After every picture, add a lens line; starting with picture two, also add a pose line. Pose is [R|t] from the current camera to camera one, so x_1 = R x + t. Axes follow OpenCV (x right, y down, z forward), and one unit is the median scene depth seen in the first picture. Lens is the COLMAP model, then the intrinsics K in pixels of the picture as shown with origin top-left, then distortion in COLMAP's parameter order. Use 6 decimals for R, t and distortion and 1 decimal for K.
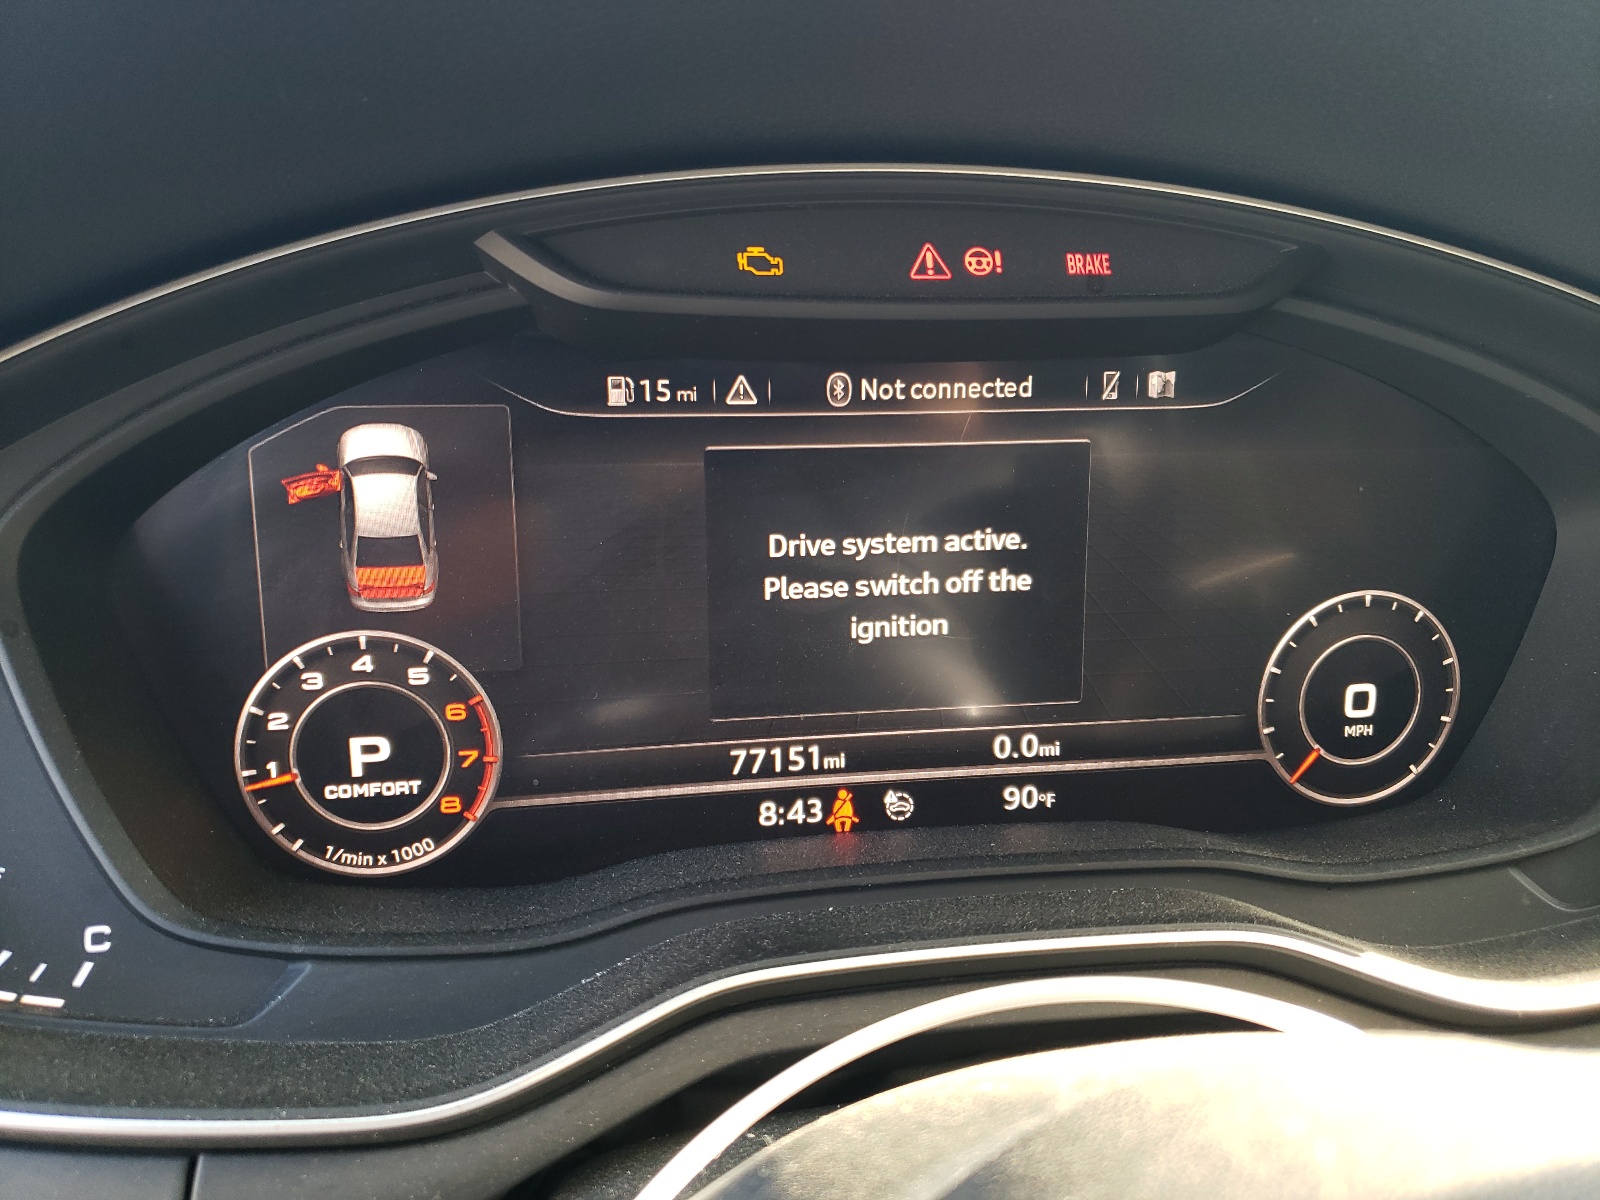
lens RADIAL K [[1225.3, 0, 799.0], [0, 1225.3, 601.2], [0, 0, 1]] dist [-0.005224, -0.002536]
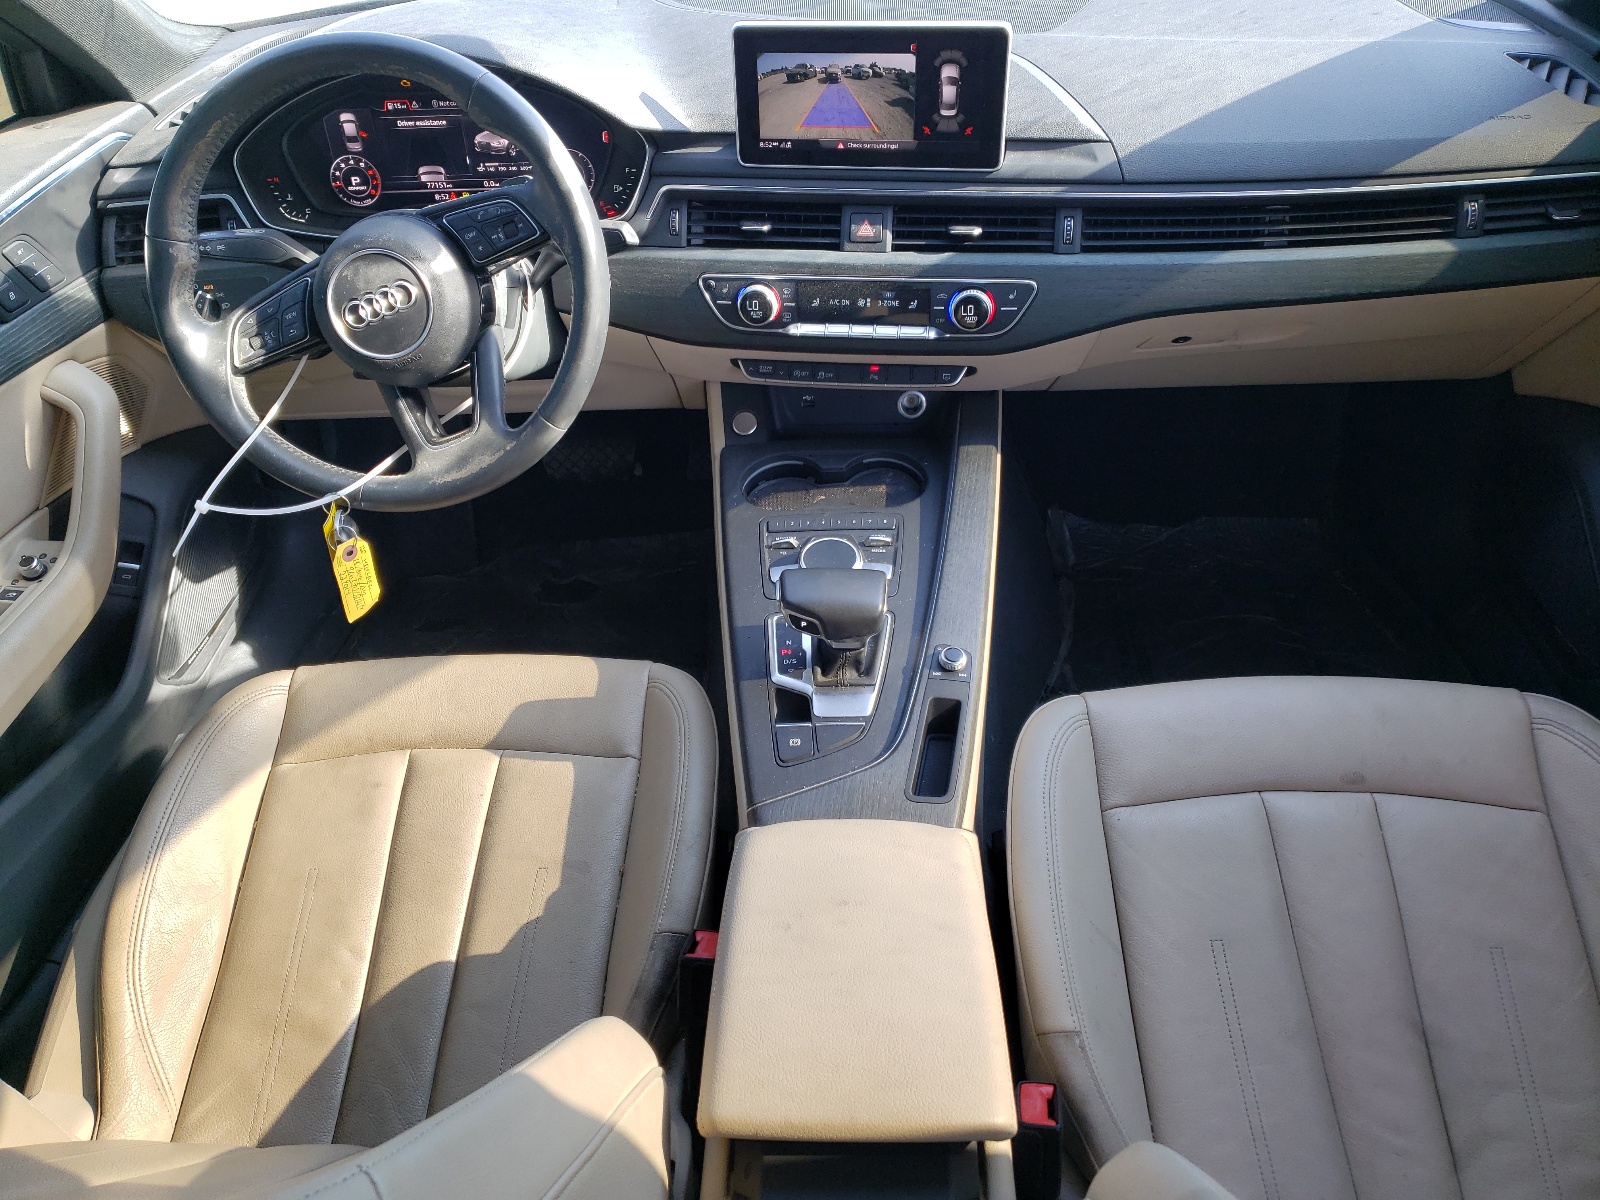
lens RADIAL K [[1225.3, 0, 799.9], [0, 1225.3, 598.5], [0, 0, 1]] dist [-0.005224, -0.002536]
pose [[0.972344, 0.101964, -0.210119, 2.698487], [-0.007379, 0.912629, 0.408722, -0.383601], [0.233436, -0.395868, 0.888142, -3.783680]]
